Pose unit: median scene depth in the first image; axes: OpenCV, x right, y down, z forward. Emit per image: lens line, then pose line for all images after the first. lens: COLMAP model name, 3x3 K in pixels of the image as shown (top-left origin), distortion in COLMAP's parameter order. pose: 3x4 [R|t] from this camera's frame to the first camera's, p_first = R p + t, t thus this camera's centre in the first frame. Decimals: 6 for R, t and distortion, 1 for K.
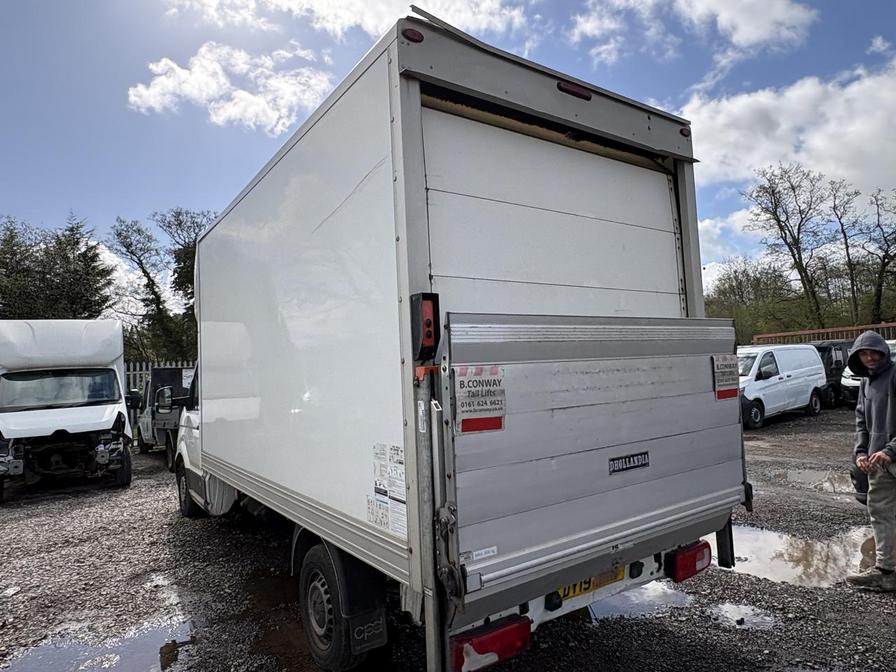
lens RADIAL K [[556.1, 0, 447.5], [0, 556.1, 328.7], [0, 0, 1]] dist [0.002395, 0.000861]
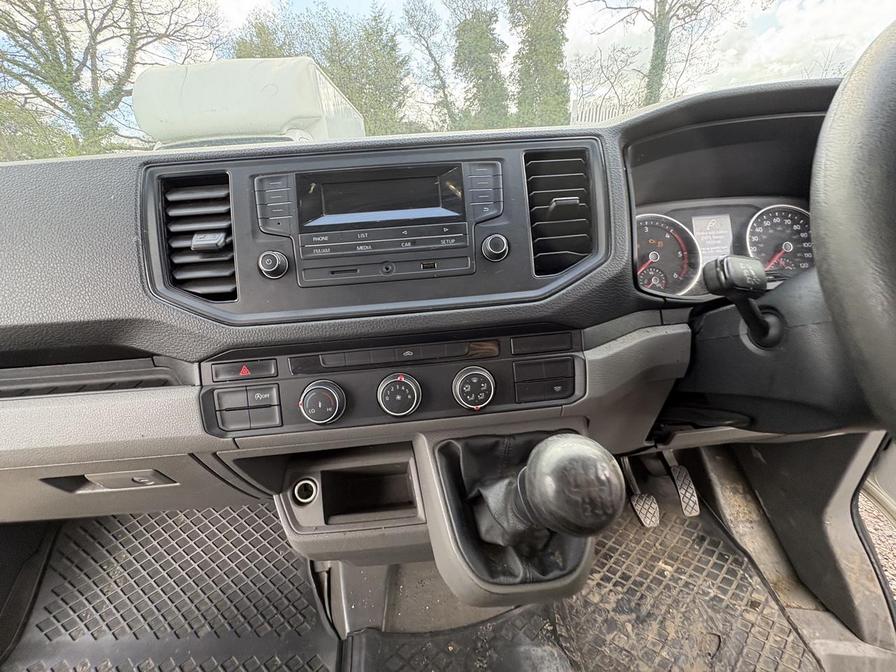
lens RADIAL K [[358.3, 0, 449.4], [0, 358.3, 336.3], [0, 0, 1]] dist [0.001672, -0.000318]
pose [[0.864341, 0.212045, -0.456018, -0.566002], [0.052591, 0.863682, 0.501286, 0.213490], [0.500150, -0.457264, 0.735364, 1.983734]]
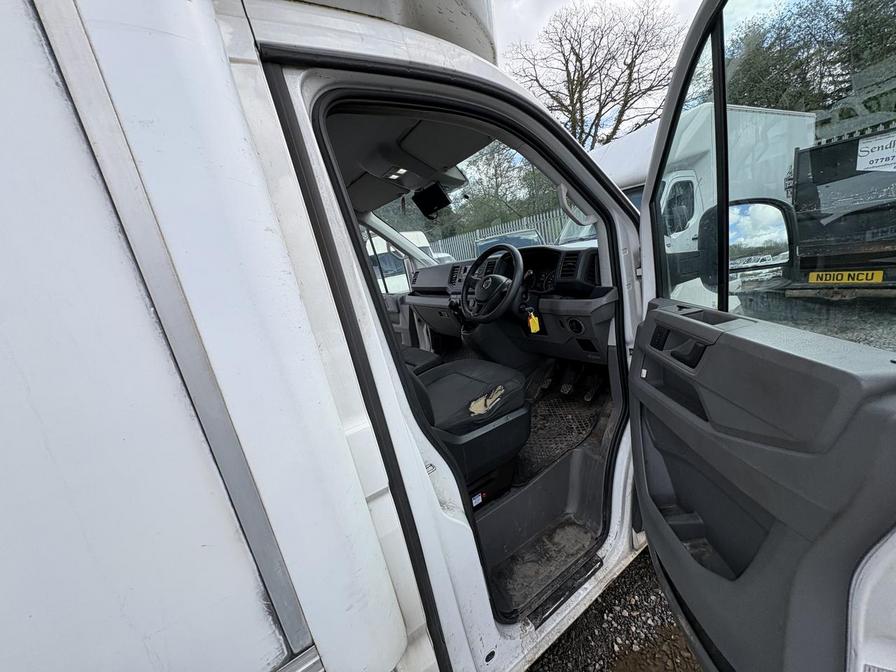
lens RADIAL K [[358.3, 0, 447.9], [0, 358.3, 336.0], [0, 0, 1]] dist [0.001672, -0.000318]
pose [[-0.045192, 0.293820, -0.954792, -0.045990], [0.270388, 0.923691, 0.271451, 0.158801], [0.961690, -0.245897, -0.121189, 2.071868]]
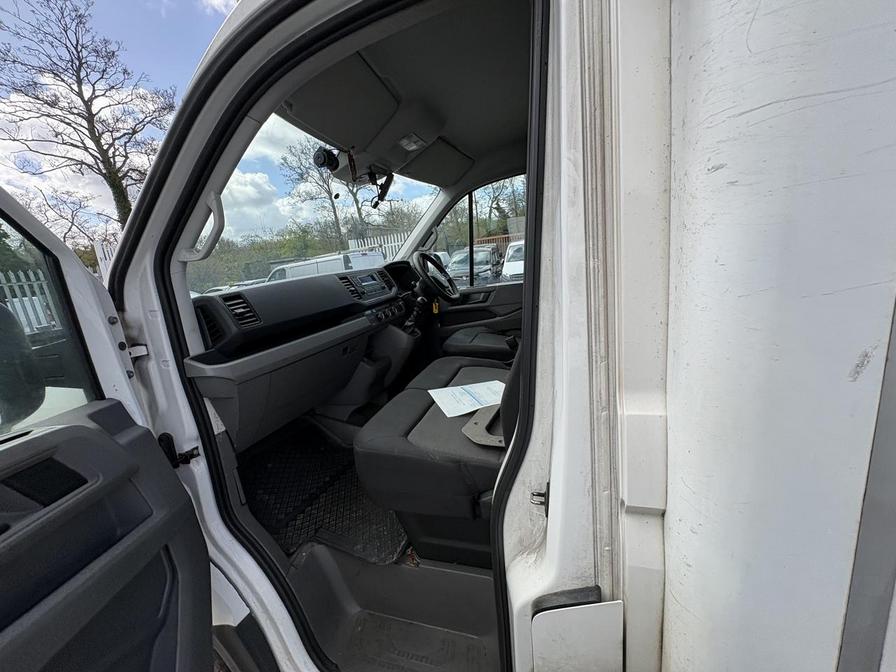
lens RADIAL K [[358.3, 0, 448.2], [0, 358.3, 338.6], [0, 0, 1]] dist [0.001672, -0.000318]
pose [[0.789530, -0.171097, 0.589380, -0.862808], [0.023946, 0.968209, 0.248992, 0.182905], [-0.613245, -0.182473, 0.768527, 1.586030]]
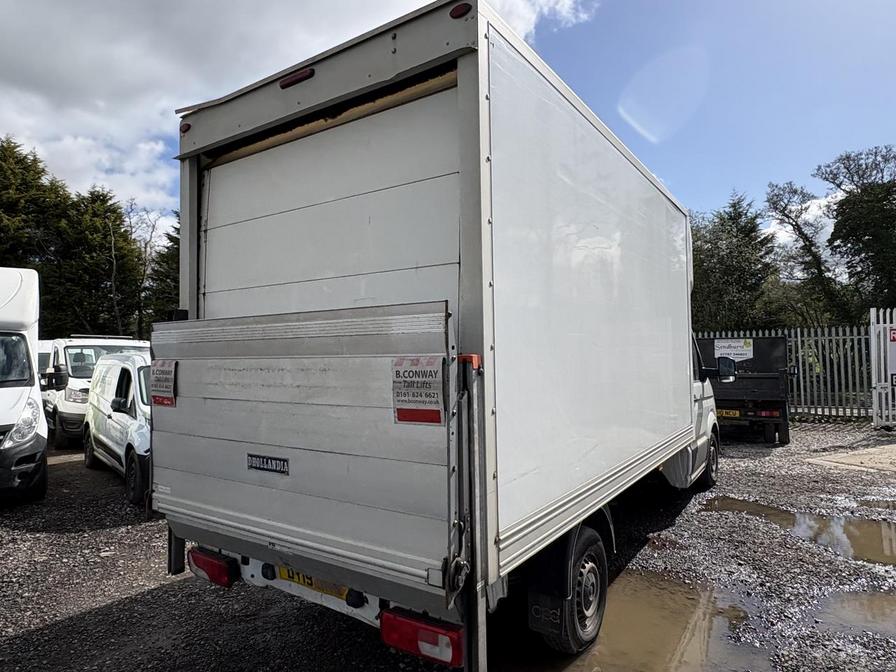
lens RADIAL K [[556.1, 0, 449.4], [0, 556.1, 329.8], [0, 0, 1]] dist [0.002395, 0.000861]
pose [[0.363536, -0.001386, -0.931579, 1.043416], [0.065125, 0.997590, 0.023930, 0.001926], [0.929301, -0.069368, 0.362750, 0.737907]]
